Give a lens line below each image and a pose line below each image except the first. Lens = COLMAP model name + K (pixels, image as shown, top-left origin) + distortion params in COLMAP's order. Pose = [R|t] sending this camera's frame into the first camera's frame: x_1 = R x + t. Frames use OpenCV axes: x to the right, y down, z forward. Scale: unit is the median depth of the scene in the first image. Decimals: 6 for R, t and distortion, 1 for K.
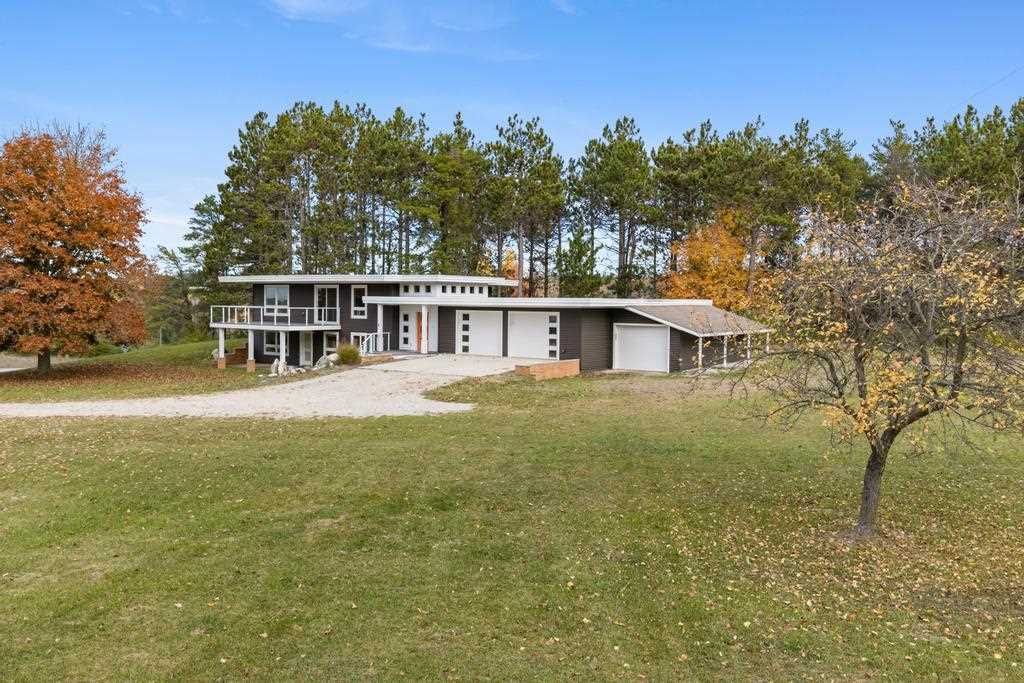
lens RADIAL K [[828.5, 0, 512.0], [0, 828.5, 341.5], [0, 0, 1]] dist [0.048324, -0.078924]
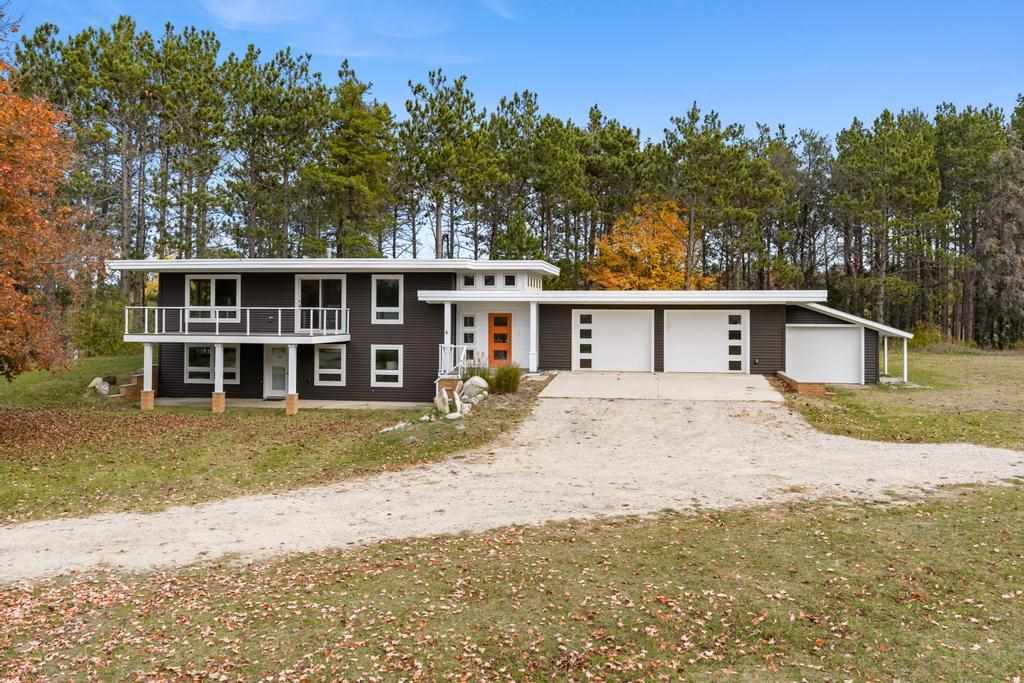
lens RADIAL K [[847.8, 0, 514.1], [0, 847.8, 303.5], [0, 0, 1]] dist [0.013735, 0.000522]
pose [[0.895612, -0.003309, 0.444824, -0.404154], [0.026522, 0.998591, -0.045970, -0.009742], [-0.444045, 0.052969, 0.894437, 0.333852]]
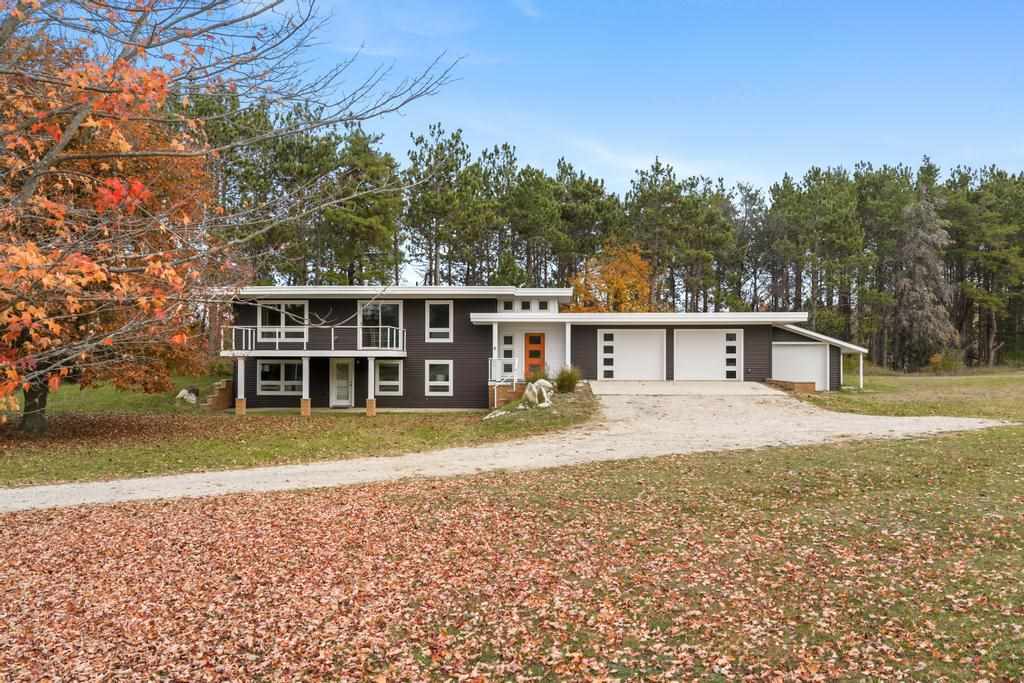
lens RADIAL K [[828.5, 0, 512.0], [0, 828.5, 341.5], [0, 0, 1]] dist [0.048324, -0.078924]
pose [[0.846122, -0.000765, 0.532989, -0.555652], [0.032631, 0.998197, -0.050369, 0.014281], [-0.531989, 0.060010, 0.844622, 0.290615]]
